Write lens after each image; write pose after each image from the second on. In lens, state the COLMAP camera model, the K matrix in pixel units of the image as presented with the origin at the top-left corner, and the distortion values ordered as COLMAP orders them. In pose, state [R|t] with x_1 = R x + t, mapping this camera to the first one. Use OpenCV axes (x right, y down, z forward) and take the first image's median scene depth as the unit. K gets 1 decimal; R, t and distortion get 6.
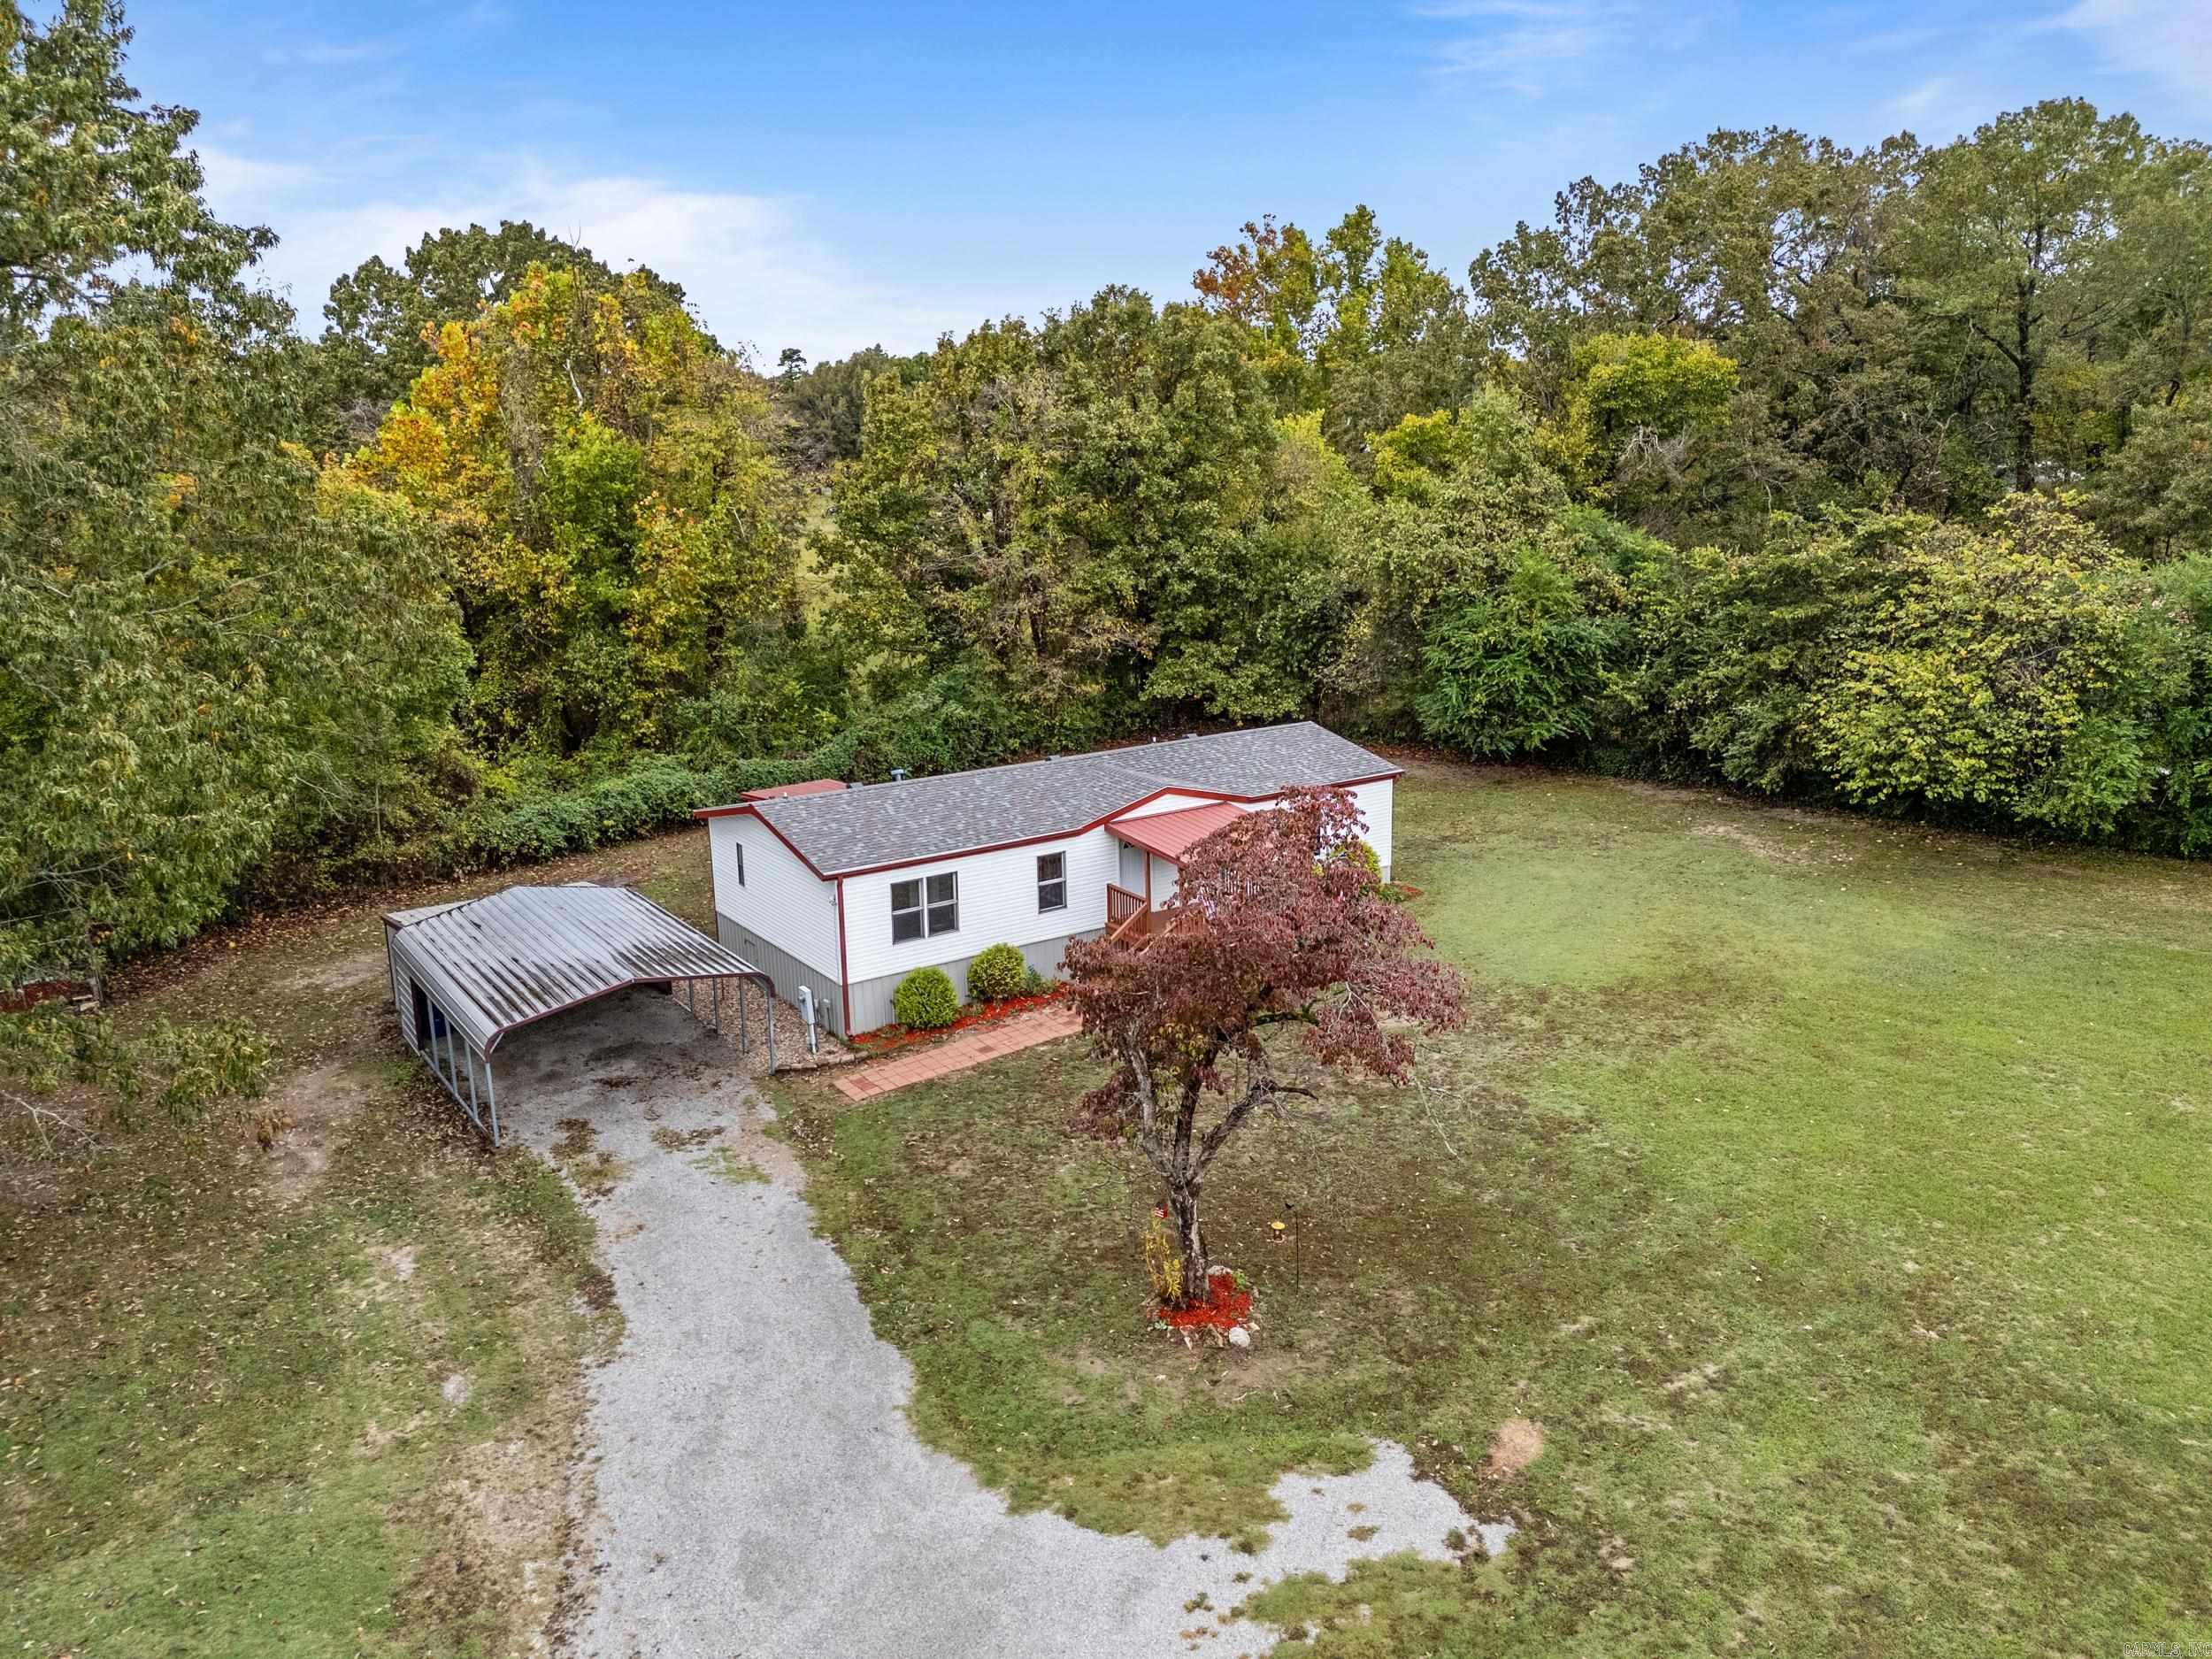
lens RADIAL K [[1616.7, 0, 1106.0], [0, 1616.7, 829.5], [0, 0, 1]] dist [0.080345, -0.082483]
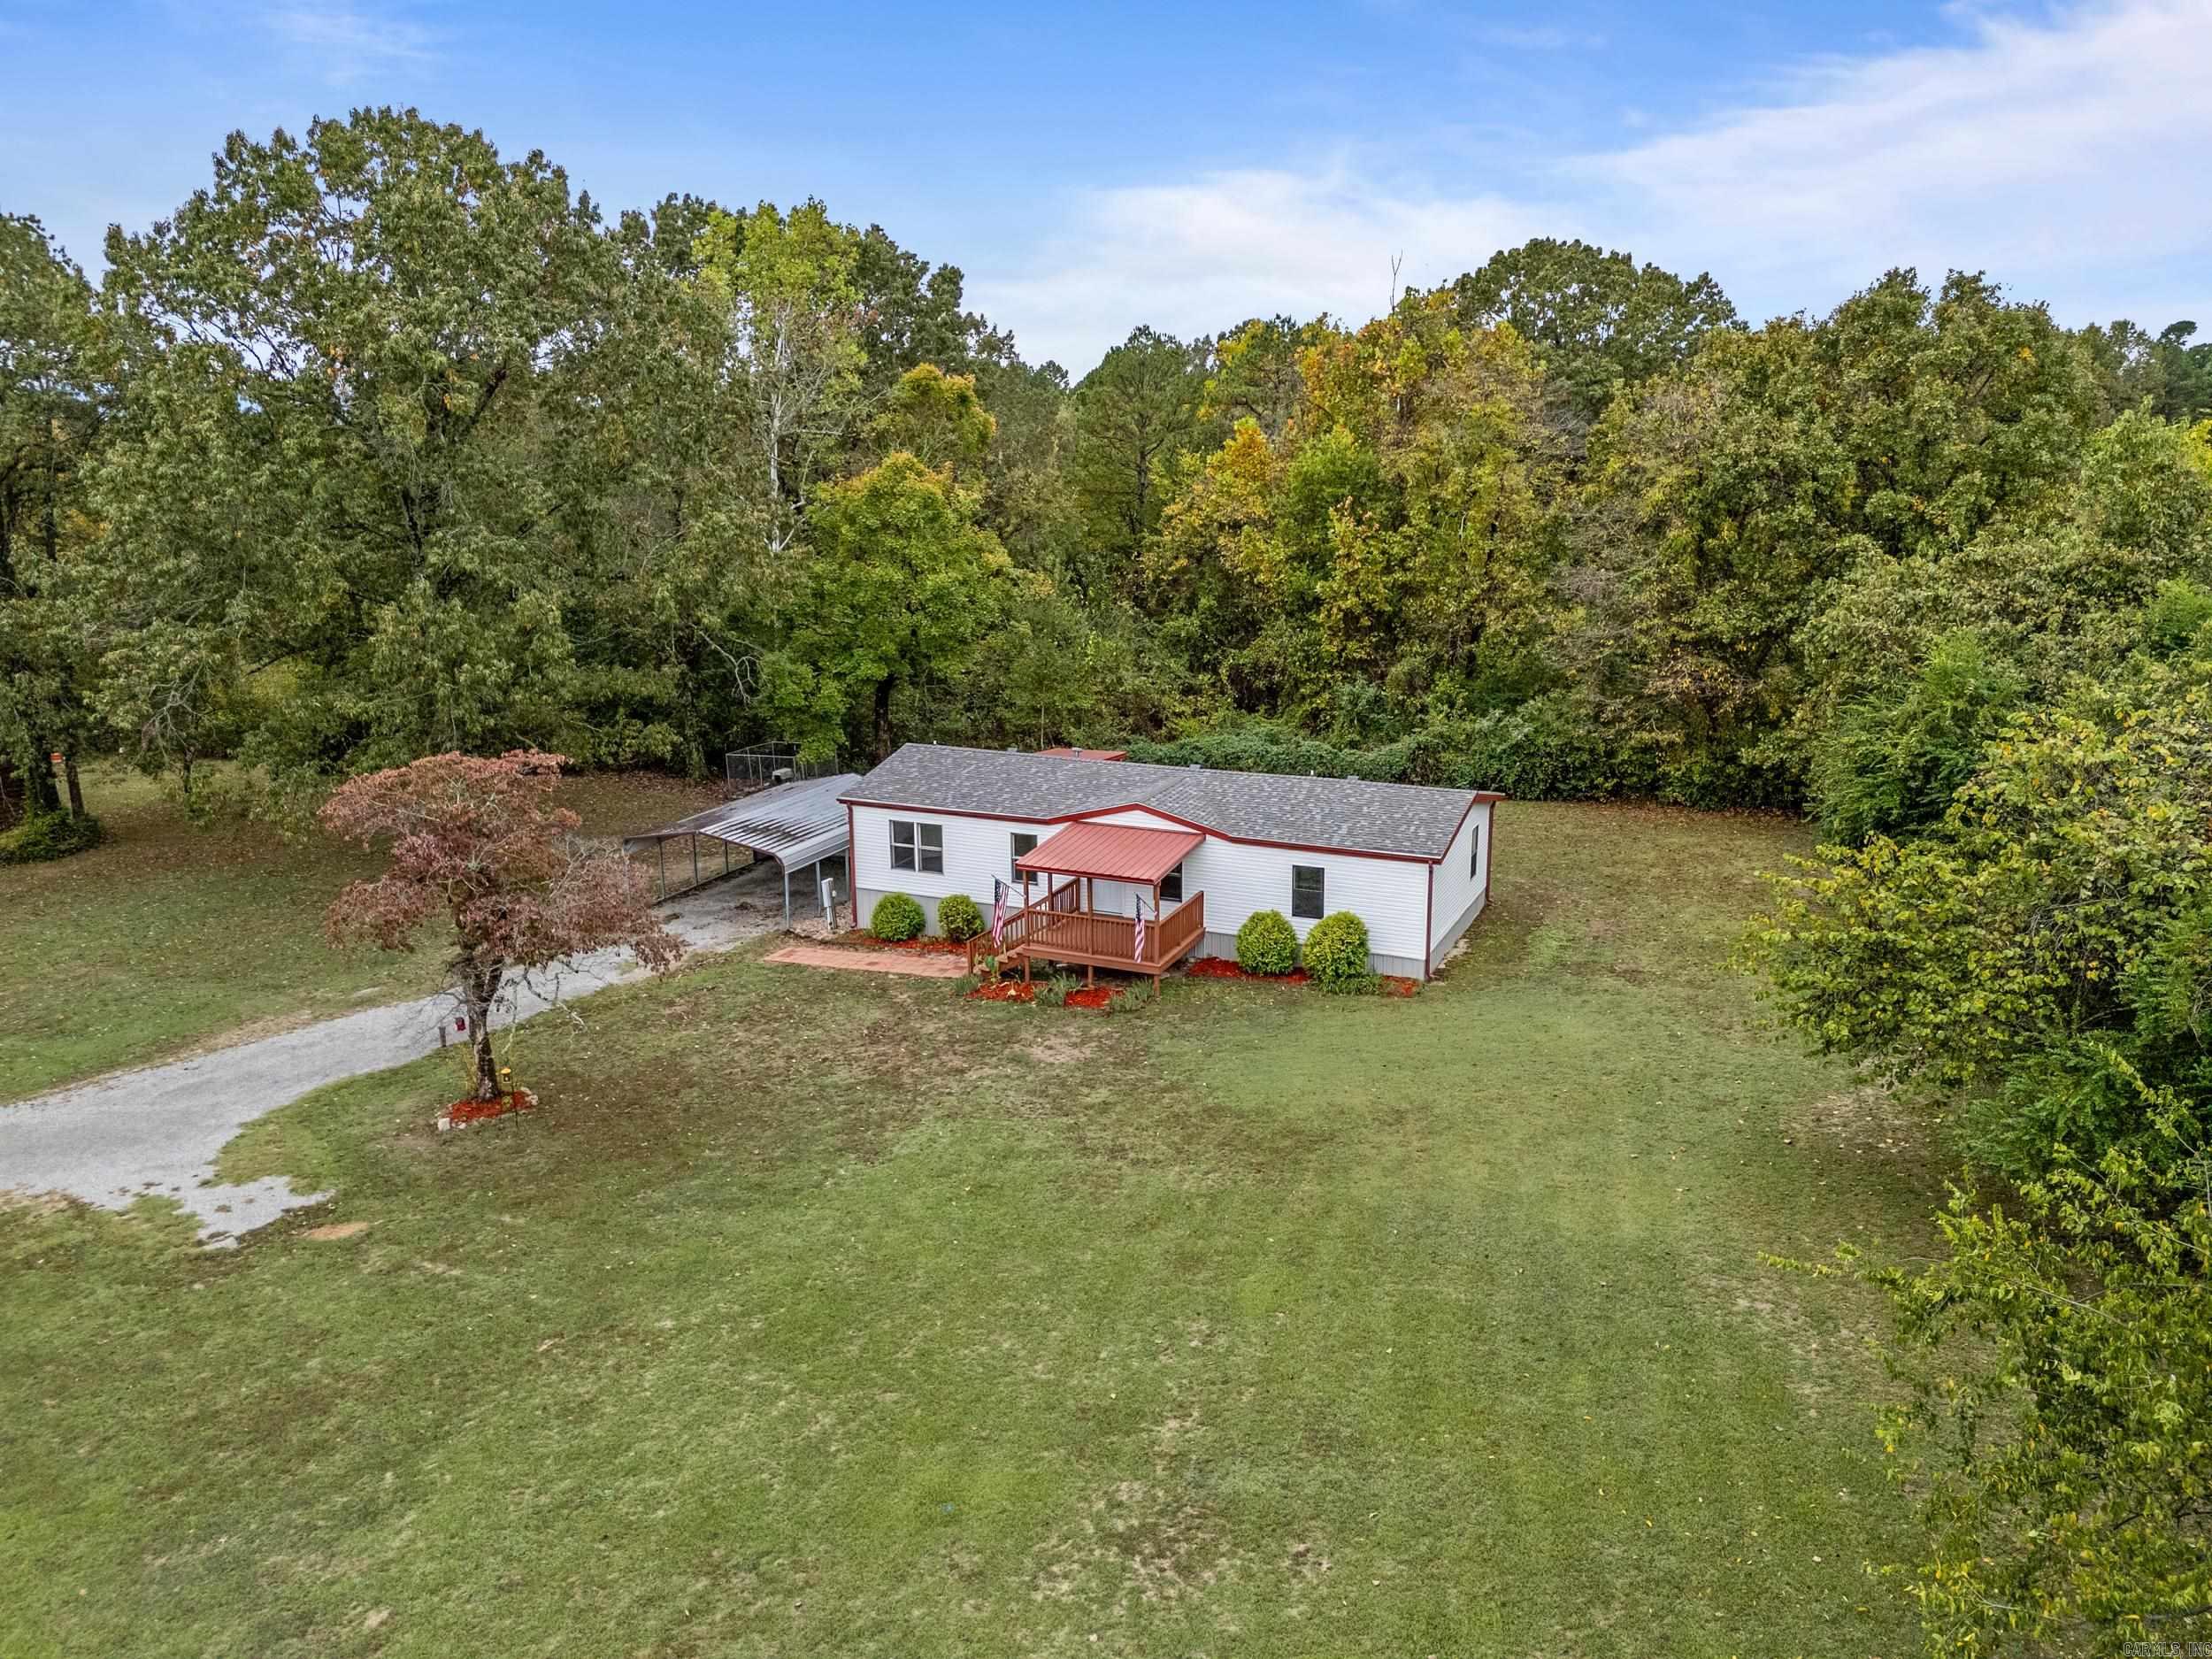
lens RADIAL K [[1616.7, 0, 1106.0], [0, 1616.7, 829.5], [0, 0, 1]] dist [0.080345, -0.082483]
pose [[0.520946, 0.221057, -0.824469, 0.994300], [-0.202802, 0.970281, 0.132011, -0.159612], [0.829148, 0.098433, 0.550295, 0.448322]]
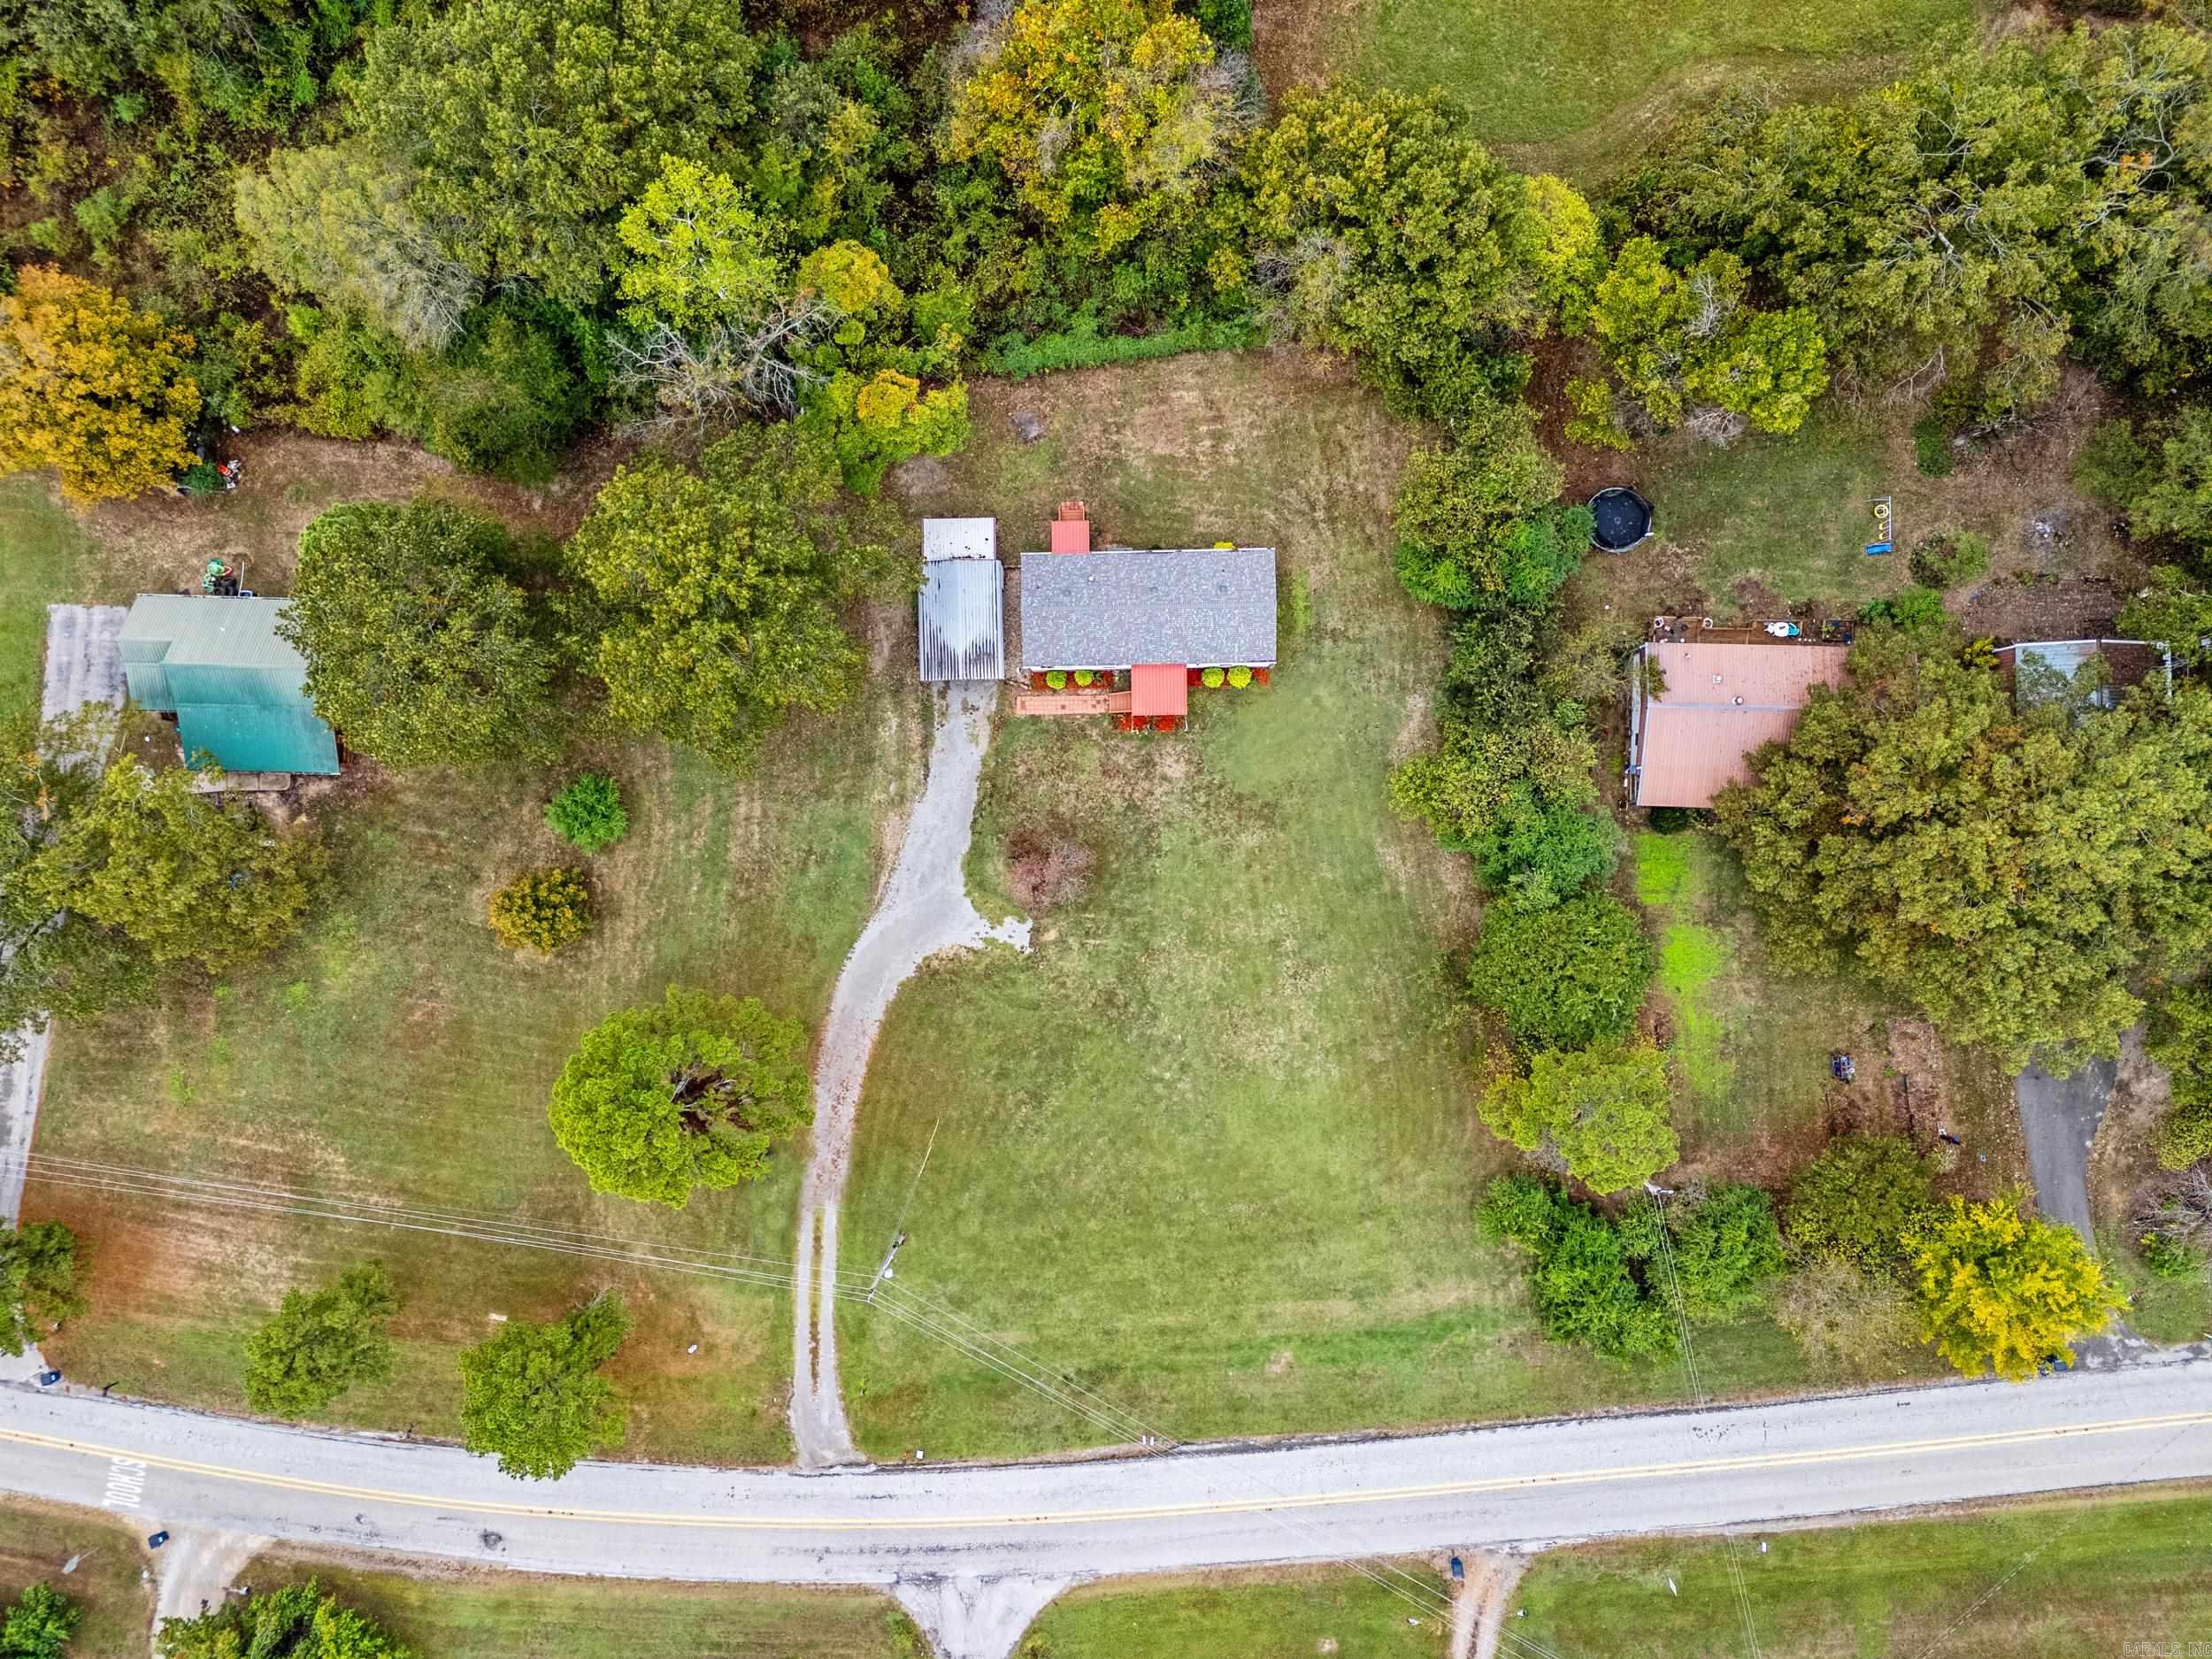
lens RADIAL K [[1616.7, 0, 1106.0], [0, 1616.7, 829.5], [0, 0, 1]] dist [0.080345, -0.082483]
pose [[0.836399, 0.548120, -0.001583, 0.133849], [-0.134526, 0.208078, 0.968817, -2.899499], [0.531357, -0.810104, 0.247773, 0.043261]]
